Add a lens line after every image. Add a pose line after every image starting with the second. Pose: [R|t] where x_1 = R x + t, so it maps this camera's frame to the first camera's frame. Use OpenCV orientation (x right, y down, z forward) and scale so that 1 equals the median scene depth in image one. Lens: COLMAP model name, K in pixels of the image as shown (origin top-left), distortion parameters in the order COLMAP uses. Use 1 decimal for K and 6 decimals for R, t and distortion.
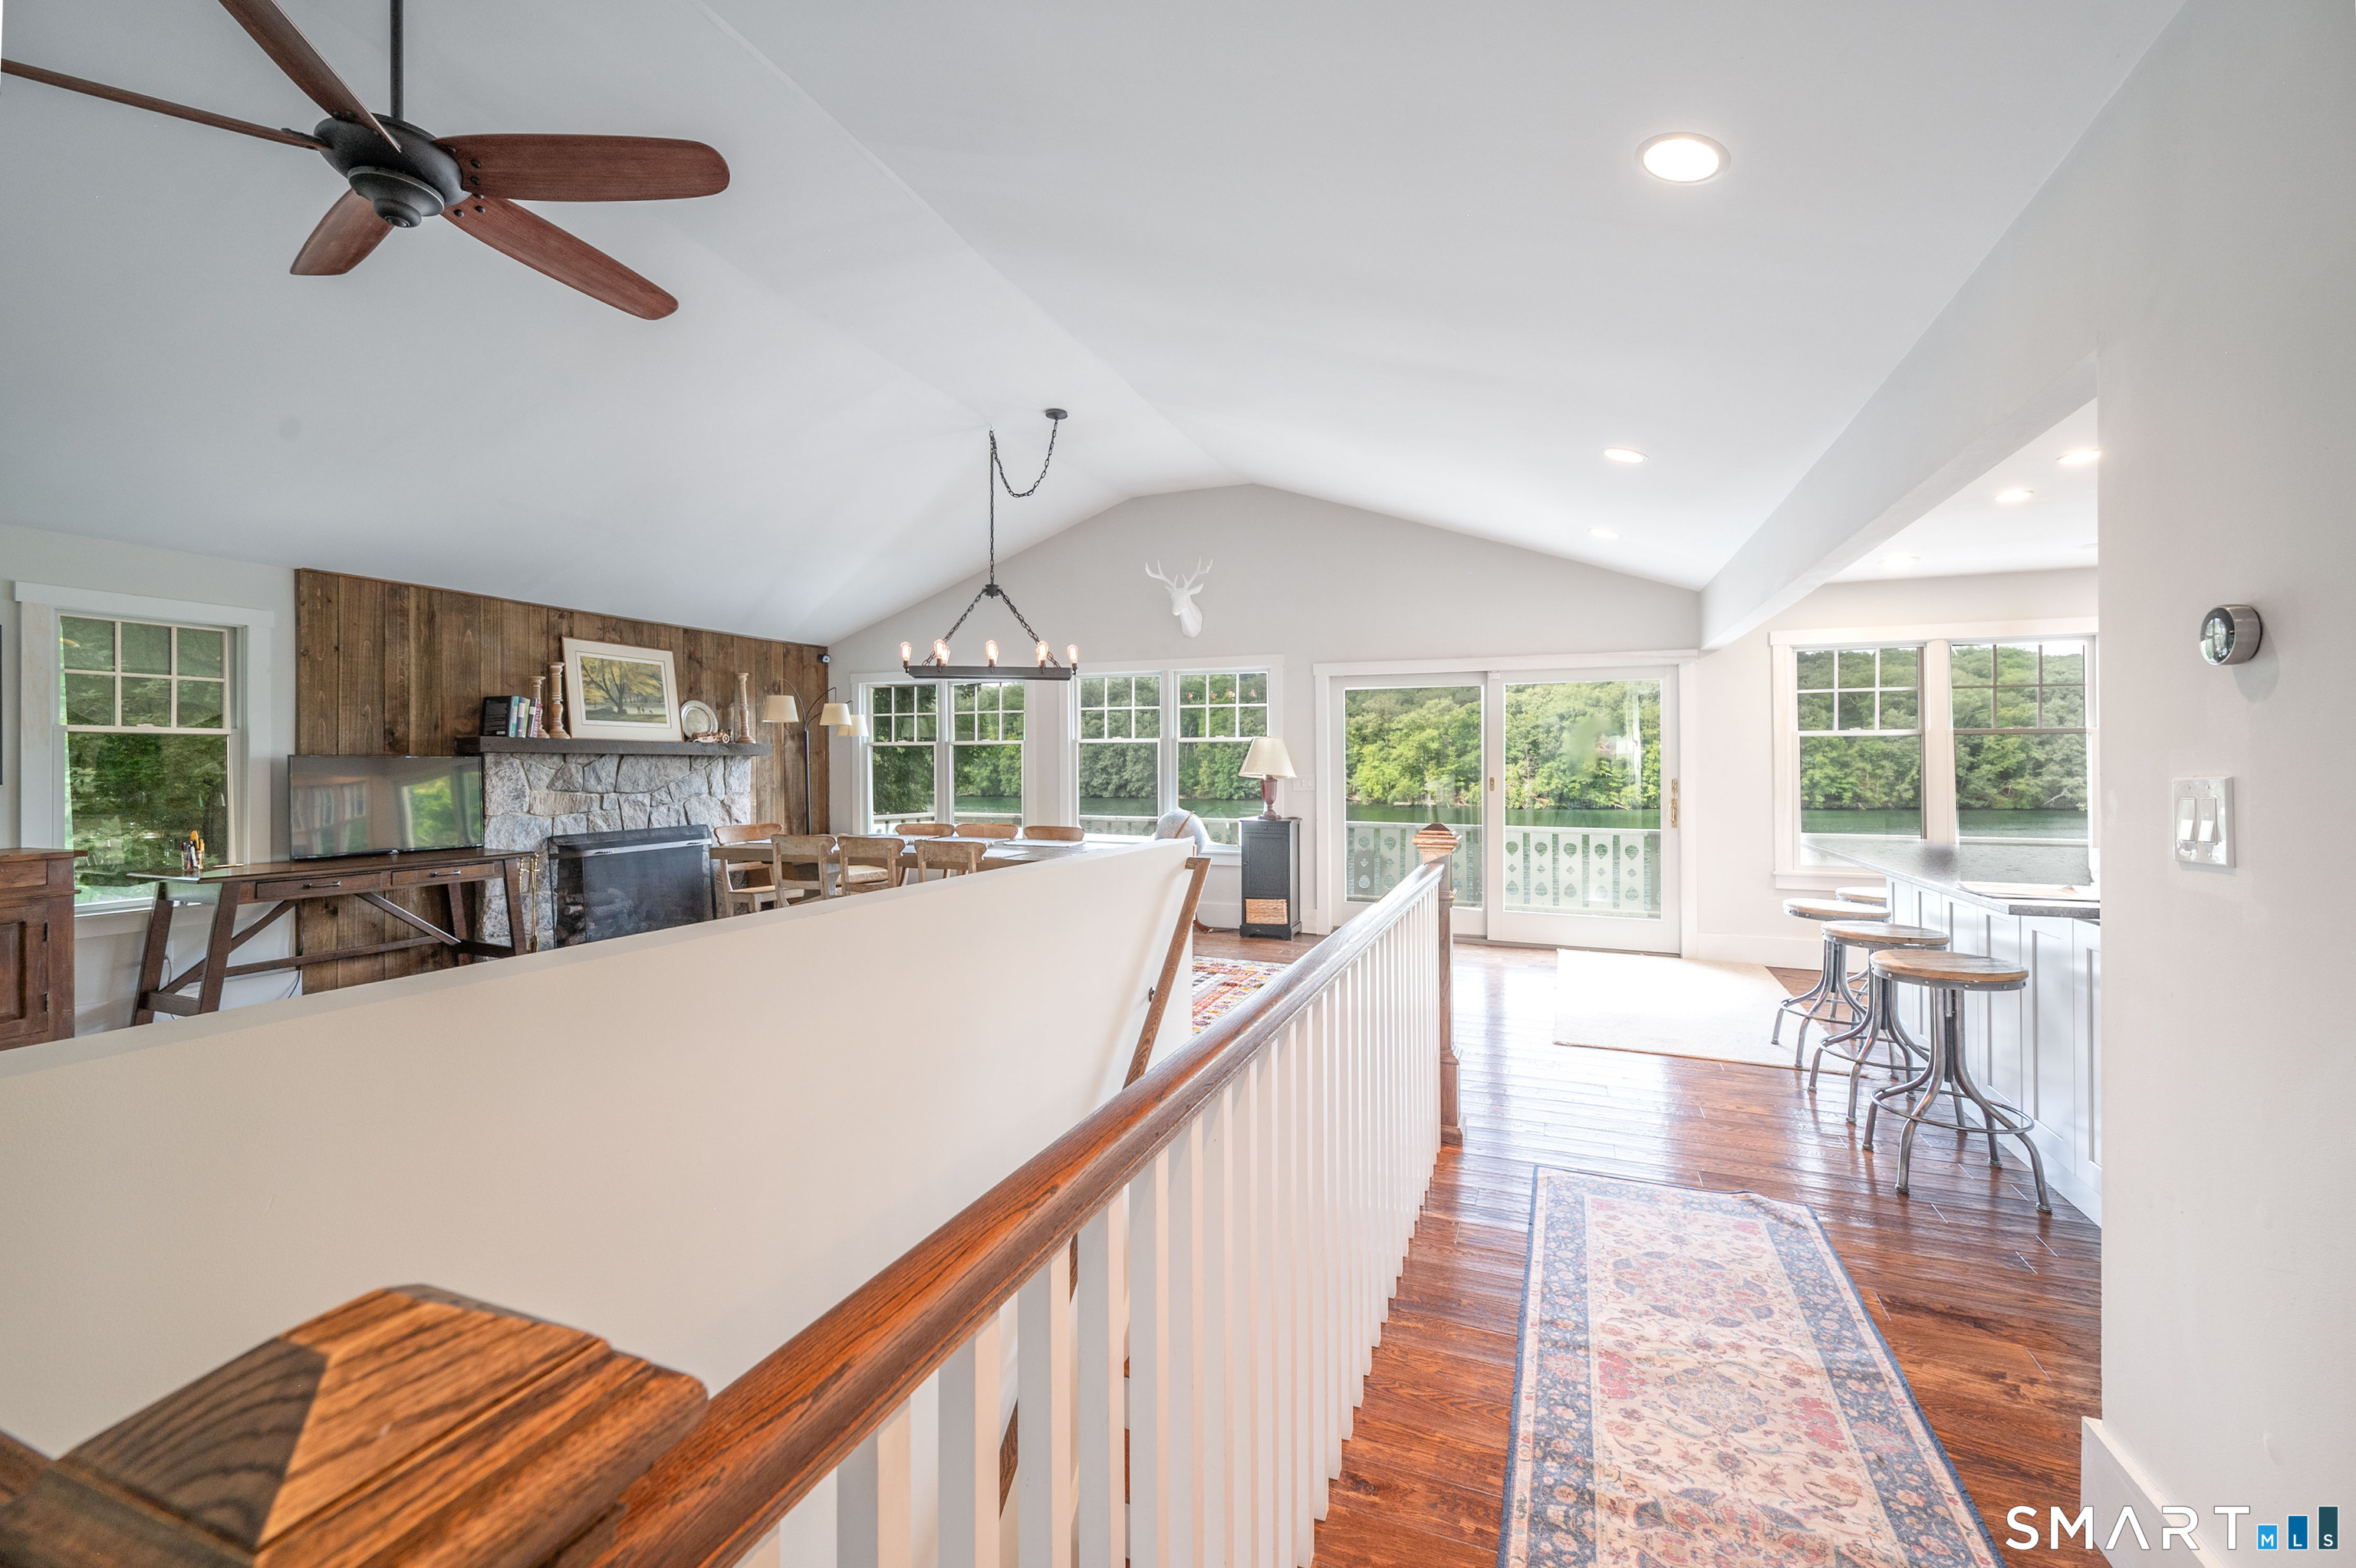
lens RADIAL K [[946.4, 0, 1181.5], [0, 946.4, 756.5], [0, 0, 1]] dist [-0.000214, -0.000113]
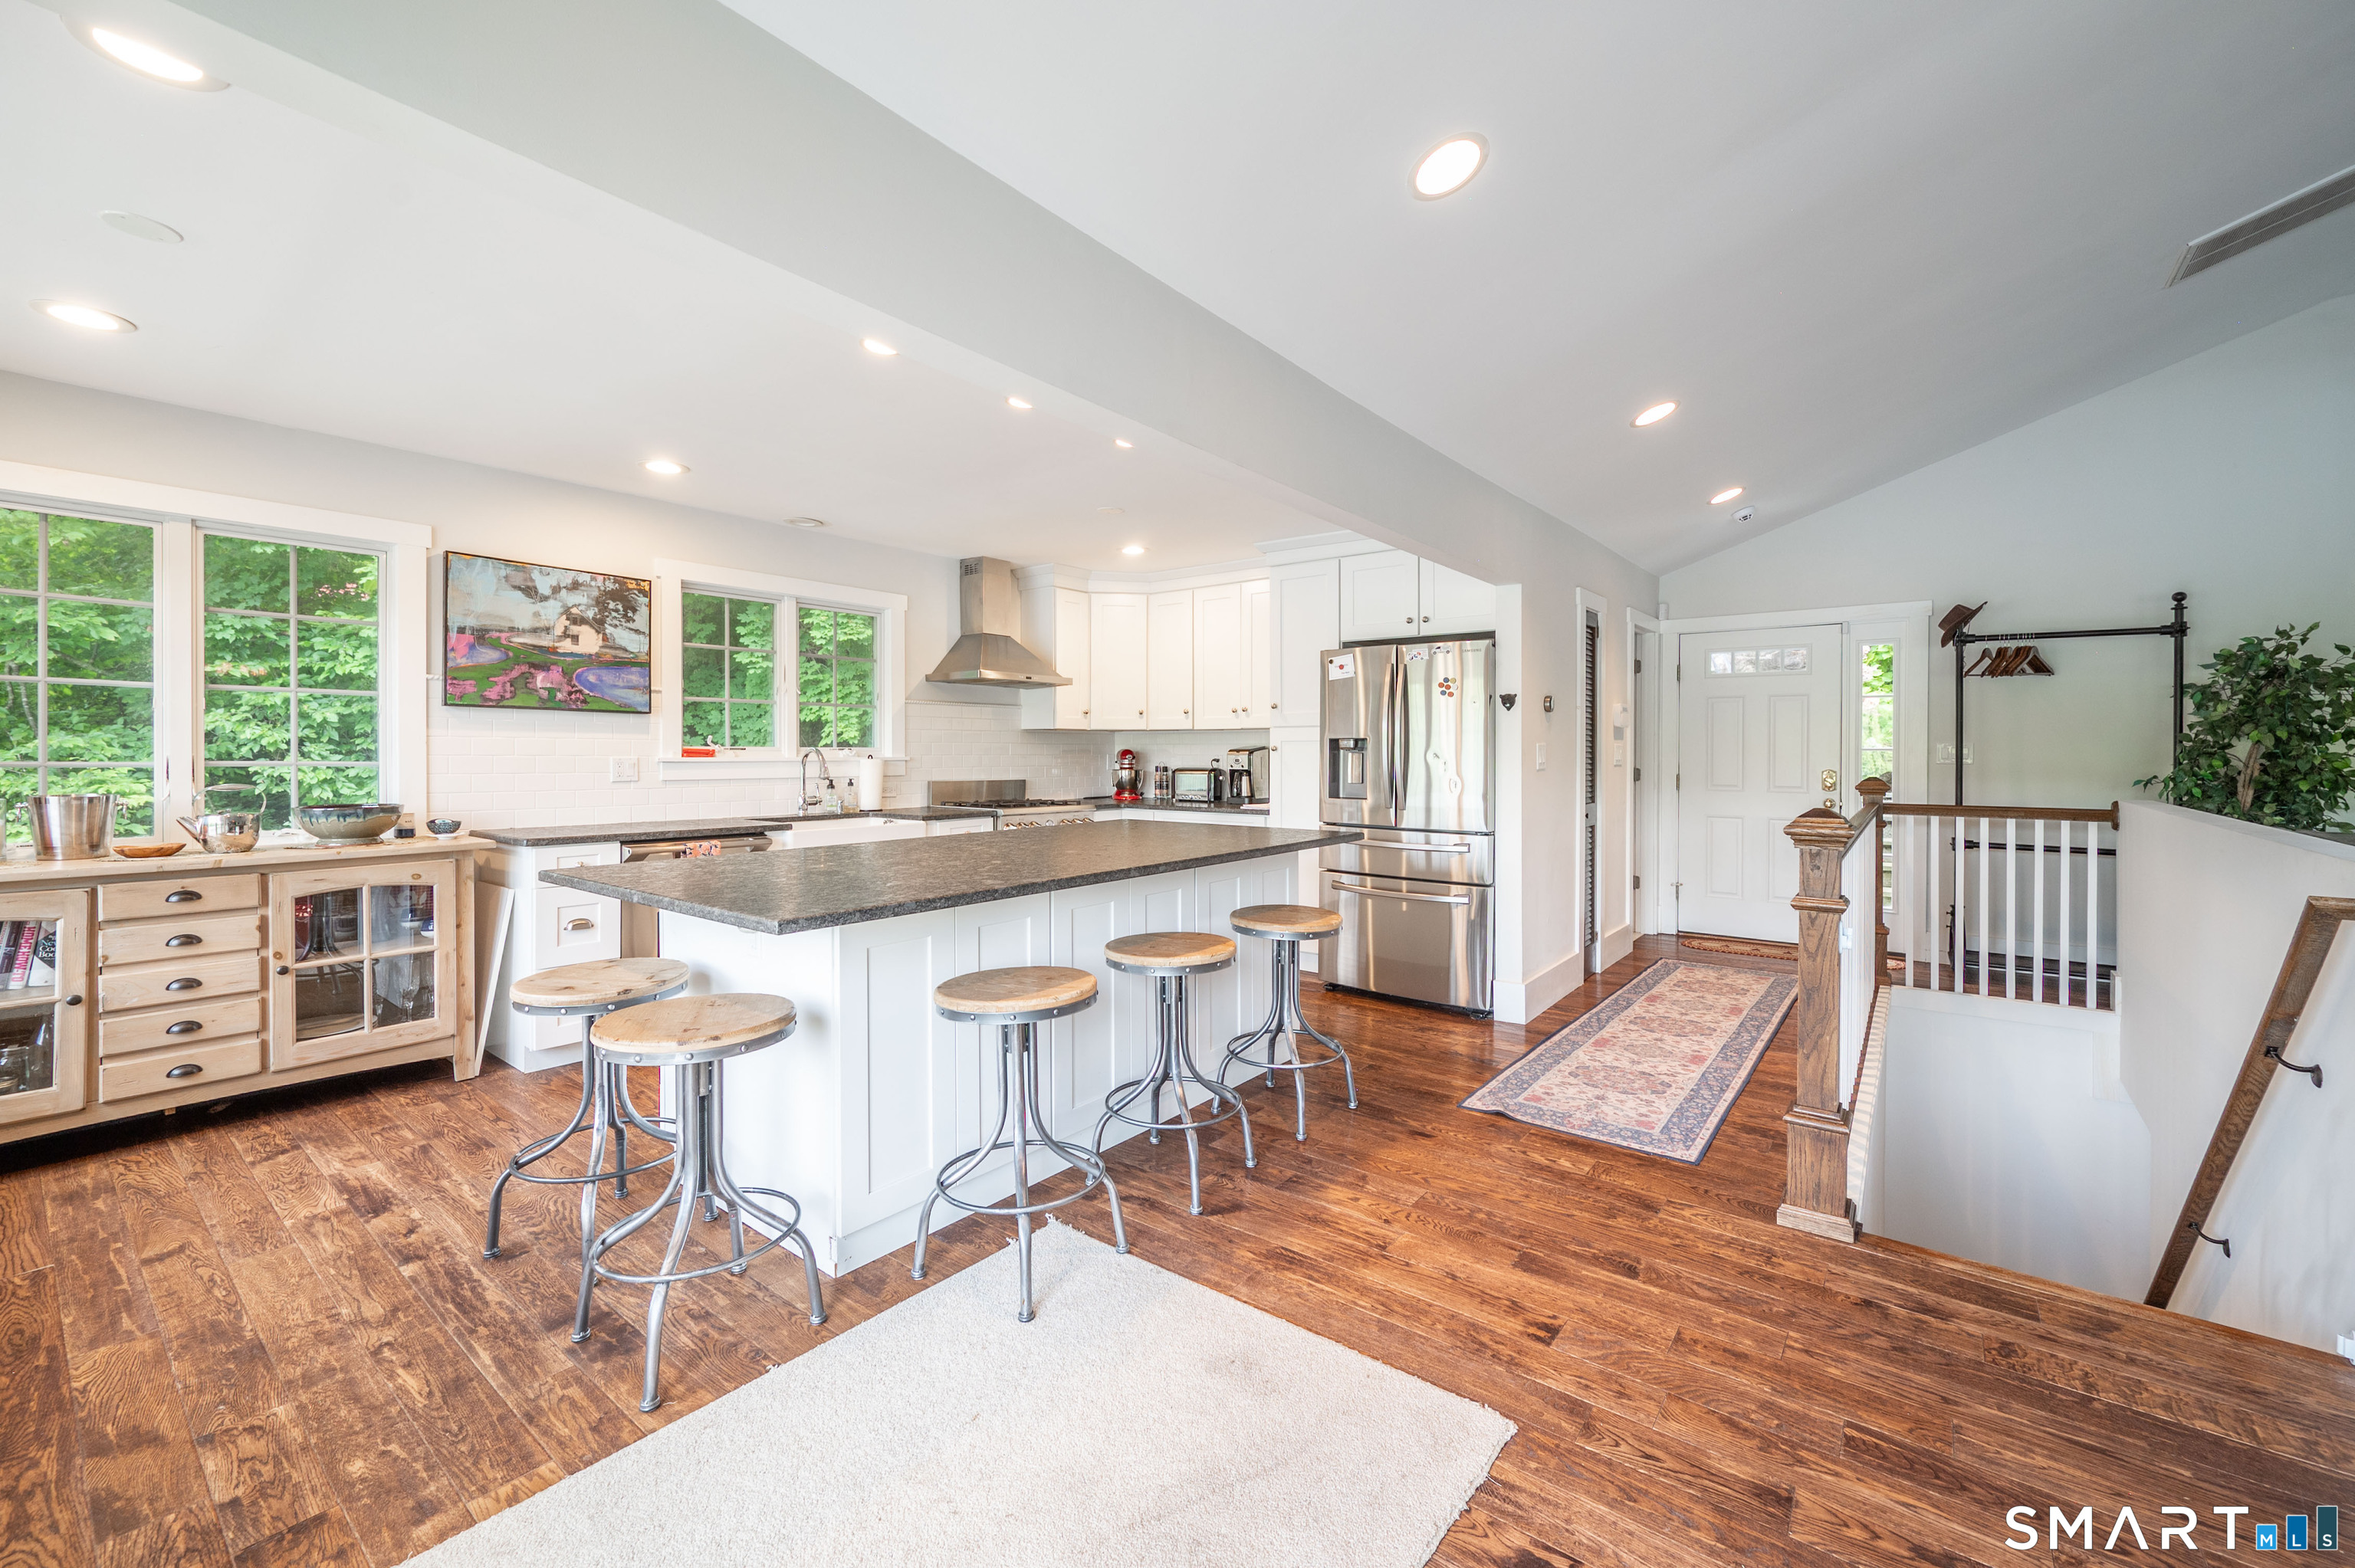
lens RADIAL K [[948.2, 0, 1199.4], [0, 948.2, 759.7], [0, 0, 1]] dist [-0.001514, -0.000206]
pose [[-0.962528, -0.002455, 0.271171, 0.264519], [-0.003011, 0.999994, -0.001633, 0.017220], [-0.271165, -0.002388, -0.962530, 0.905991]]
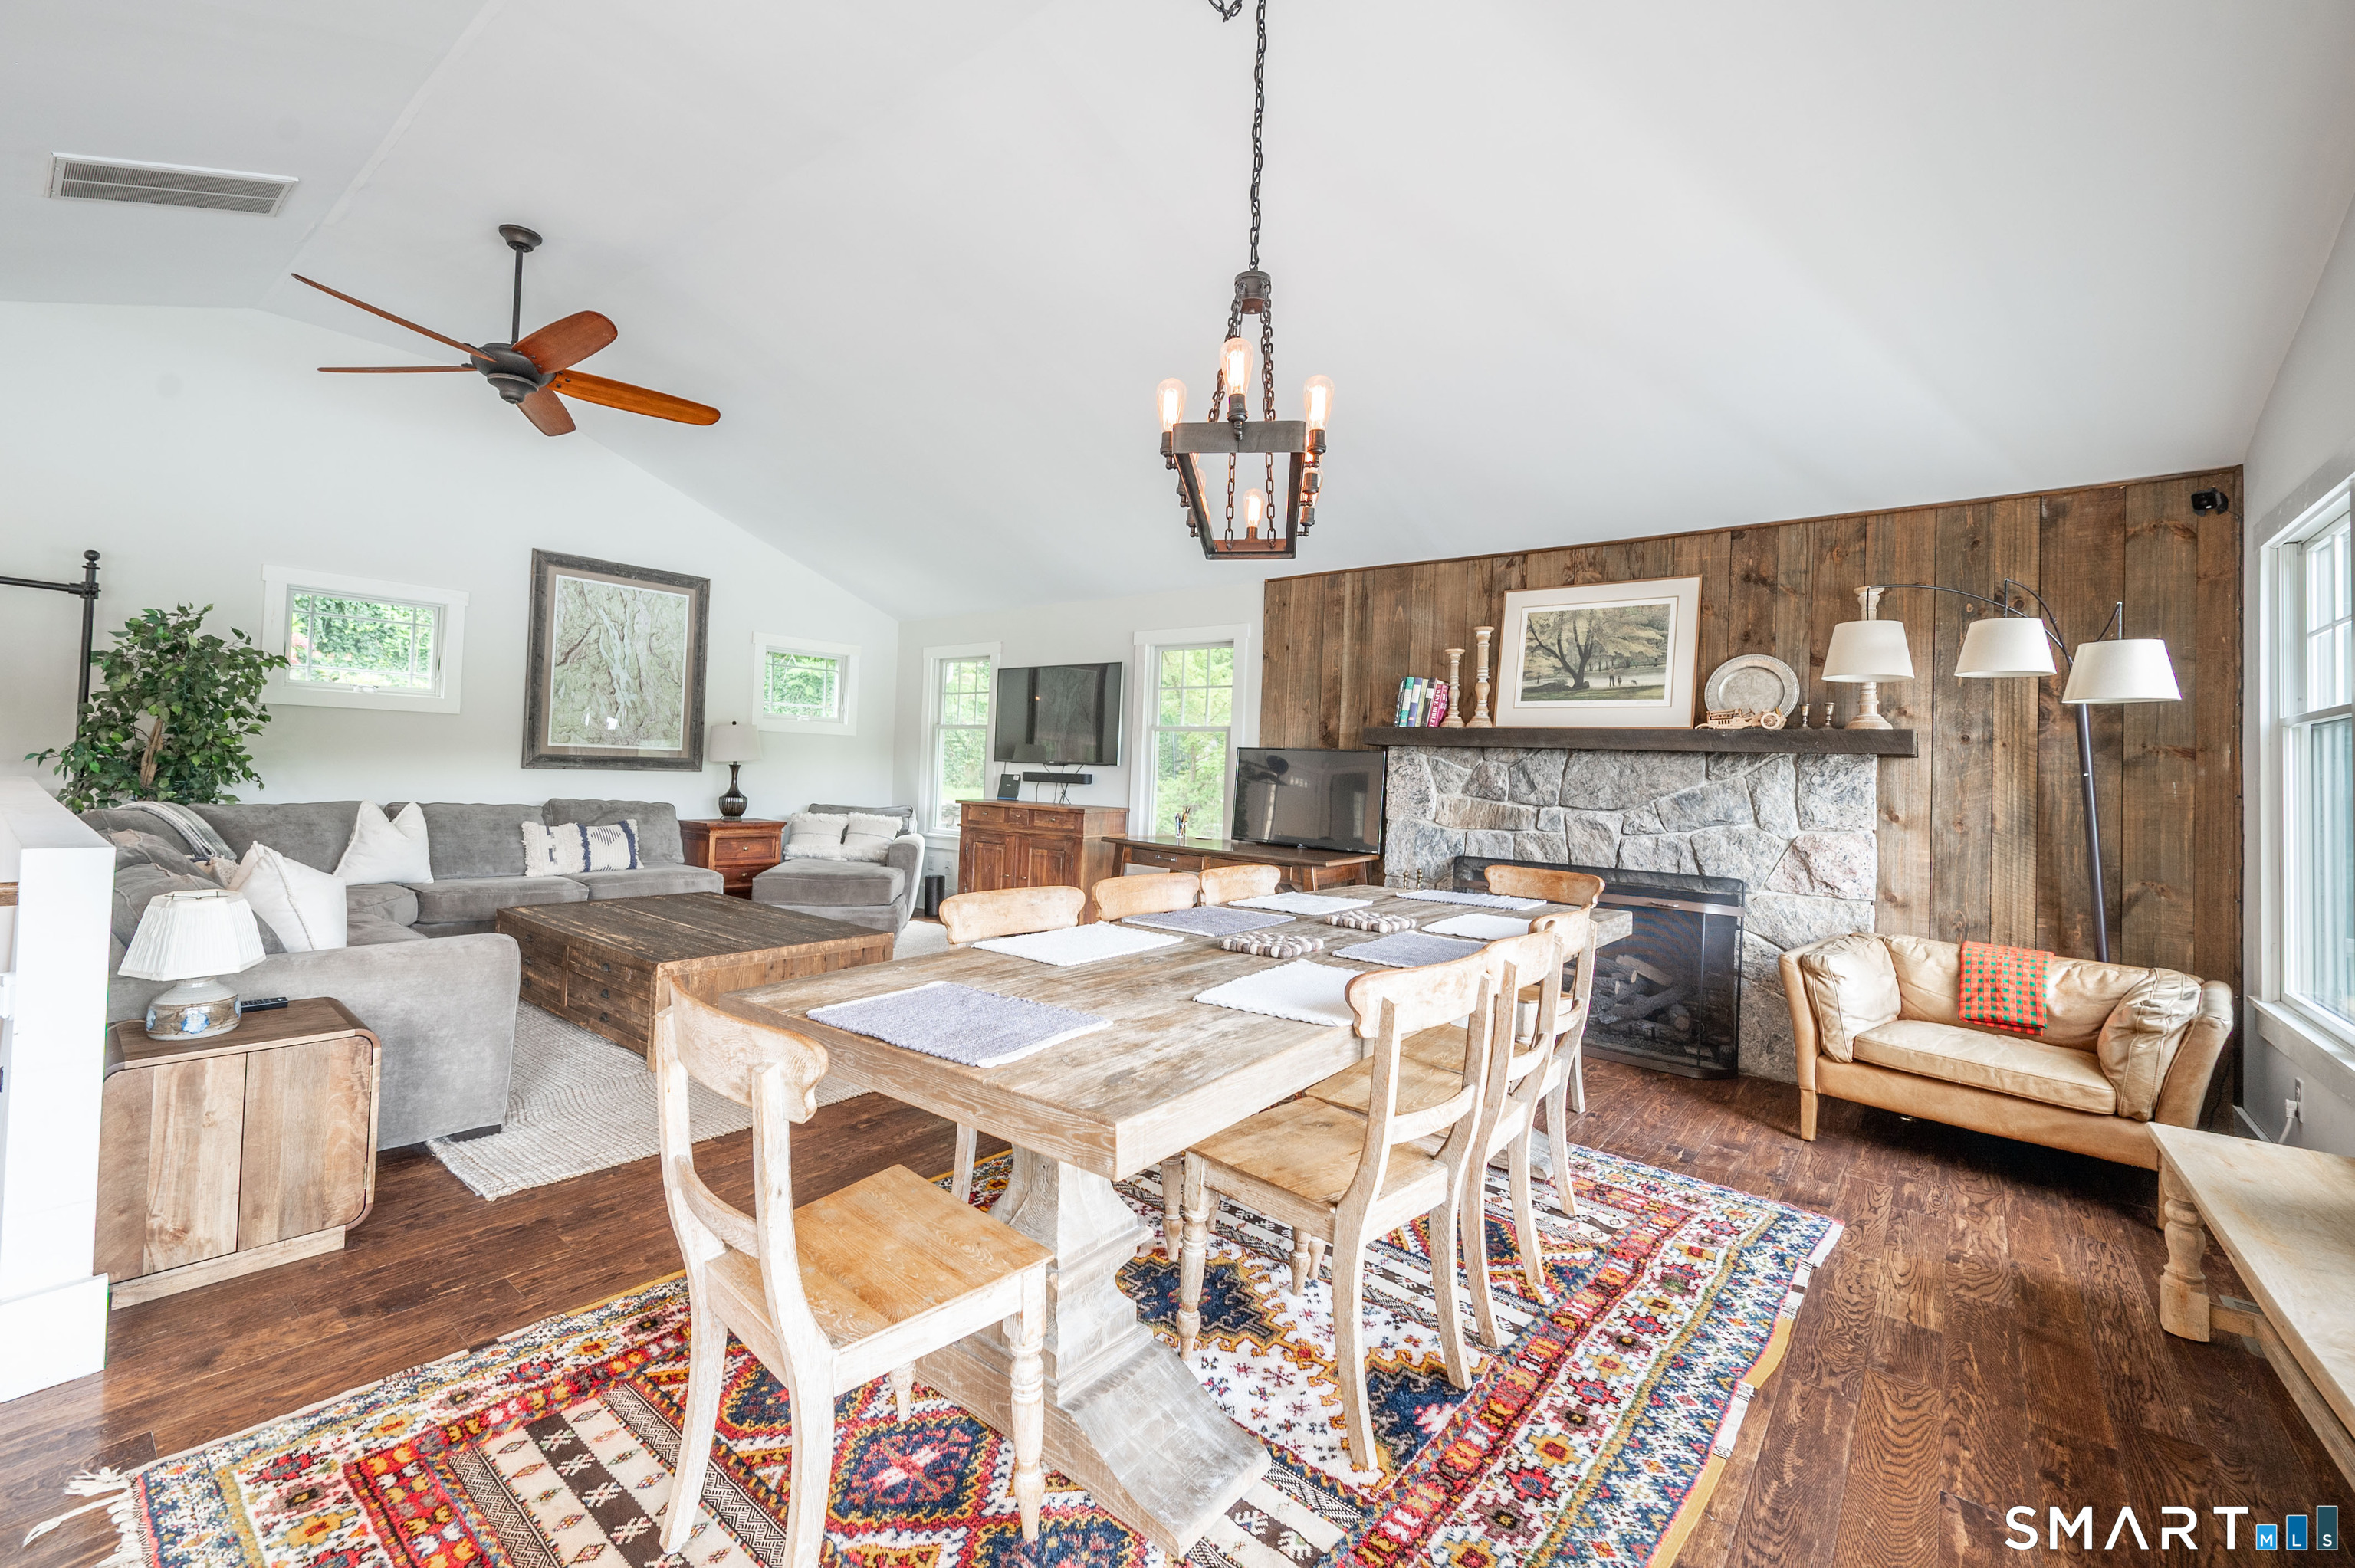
lens RADIAL K [[990.4, 0, 1104.8], [0, 990.4, 743.7], [0, 0, 1]] dist [-0.002737, -0.000198]
pose [[-0.323267, -0.028448, -0.945880, 0.167238], [-0.027406, 0.999410, -0.020692, 0.016731], [0.945911, 0.019233, -0.323856, 0.910433]]
